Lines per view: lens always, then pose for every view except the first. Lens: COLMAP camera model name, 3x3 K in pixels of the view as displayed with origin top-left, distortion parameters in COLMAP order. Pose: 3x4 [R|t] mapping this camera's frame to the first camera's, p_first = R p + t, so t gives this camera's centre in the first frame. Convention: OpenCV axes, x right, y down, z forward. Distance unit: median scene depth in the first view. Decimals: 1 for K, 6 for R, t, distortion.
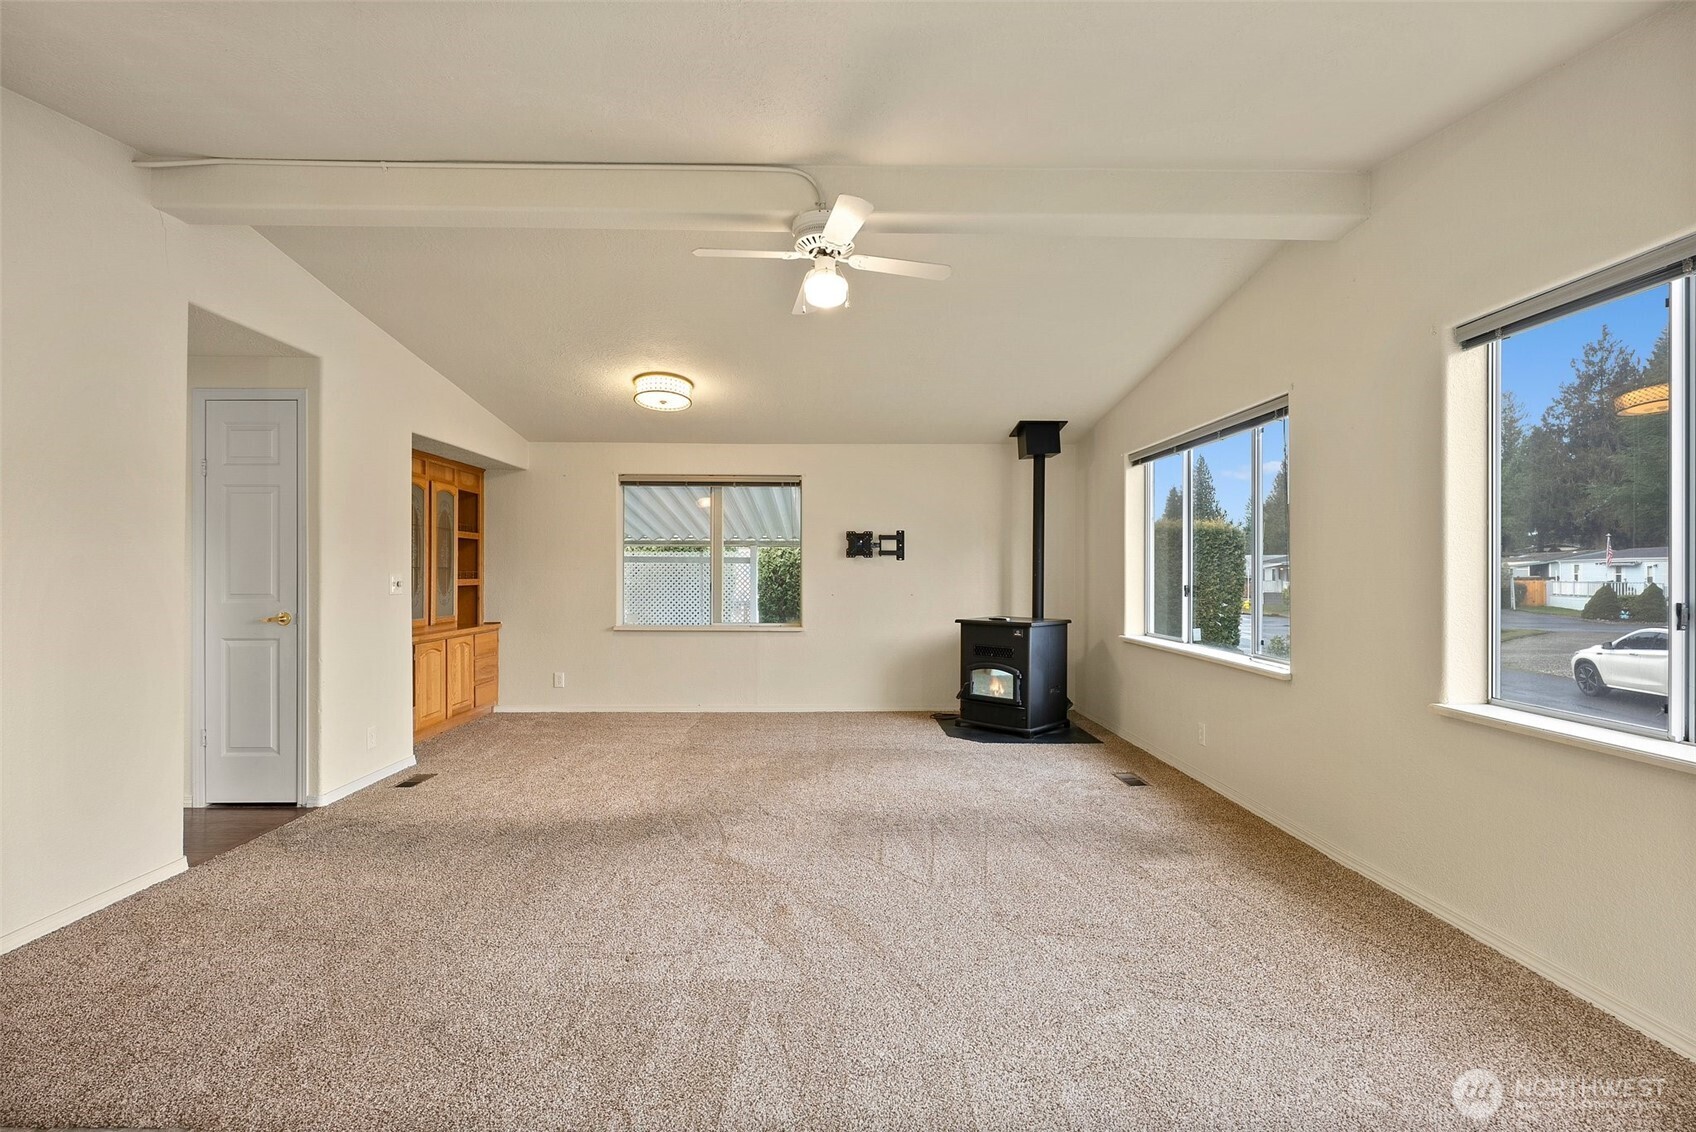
lens RADIAL K [[765.9, 0, 842.1], [0, 765.9, 566.3], [0, 0, 1]] dist [0.001489, 0.000067]
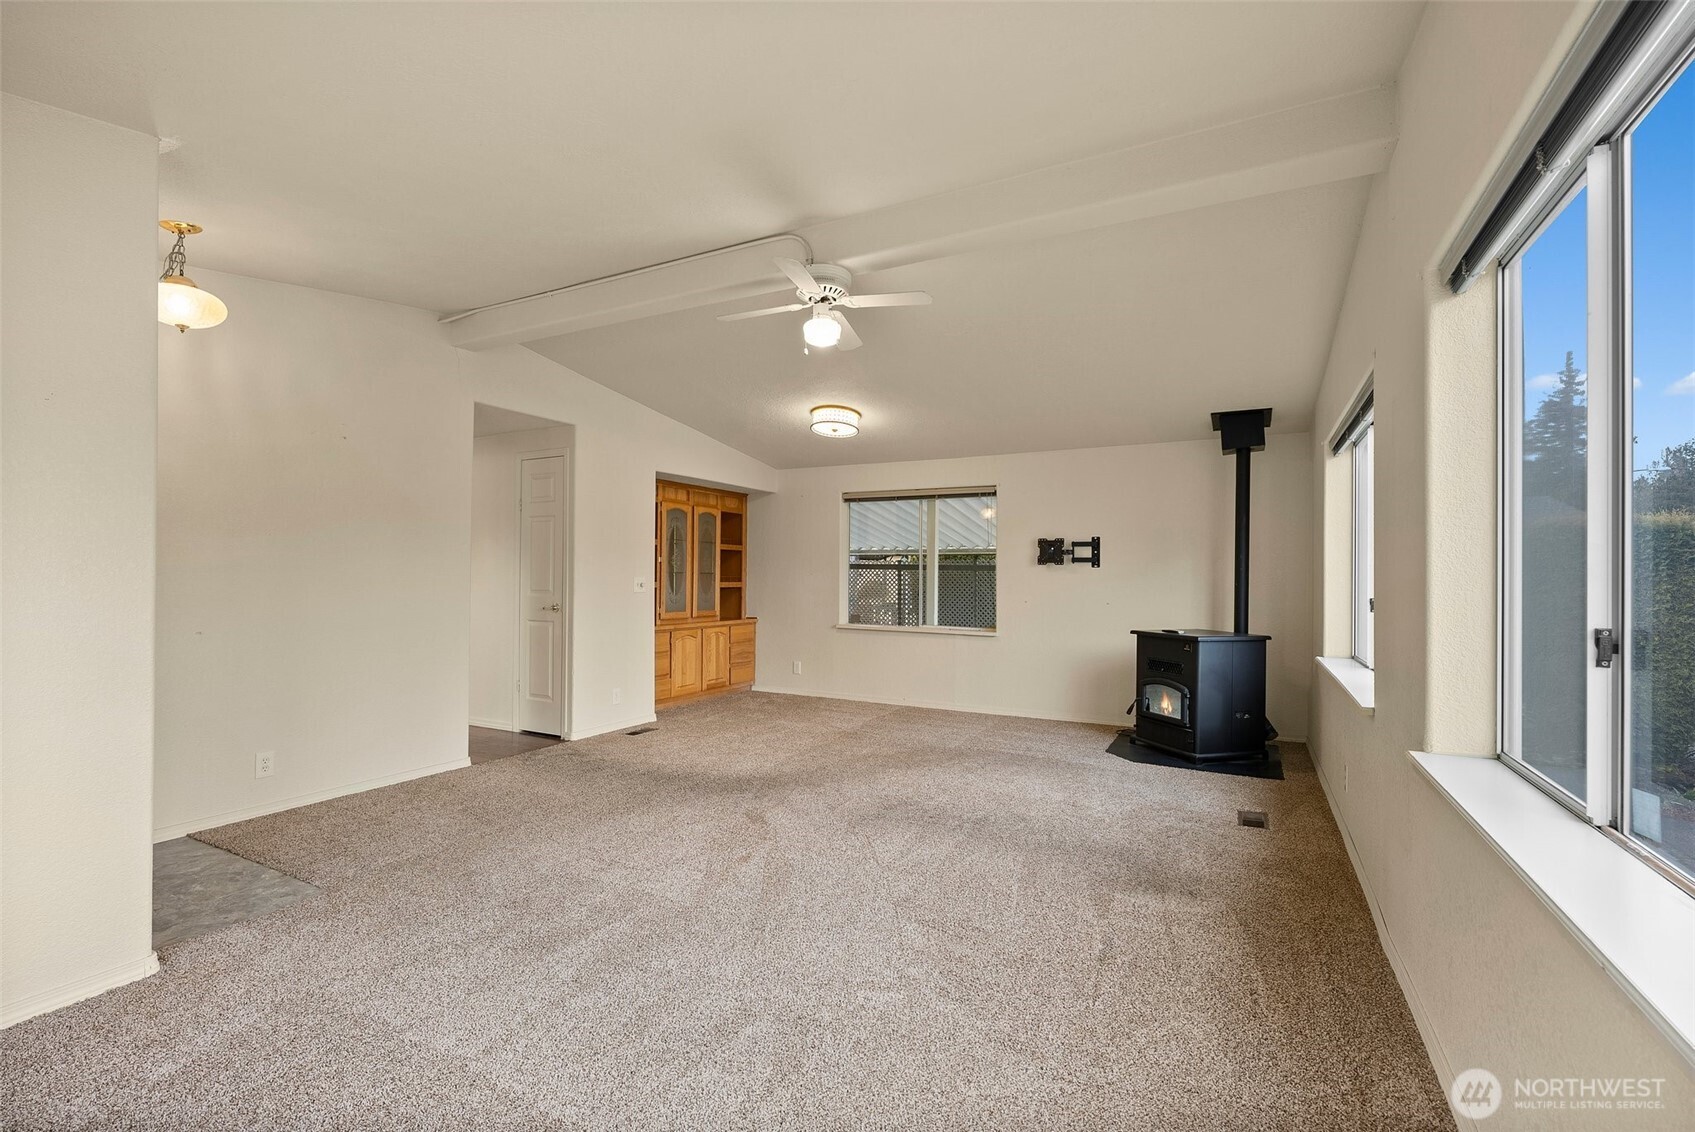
lens RADIAL K [[748.9, 0, 847.5], [0, 748.9, 566.0], [0, 0, 1]] dist [0.000851, -0.000070]
pose [[0.873256, -0.000059, -0.487262, 0.306369], [-0.004707, 0.999952, -0.008556, -0.000238], [0.487239, 0.009765, 0.873214, 0.023212]]
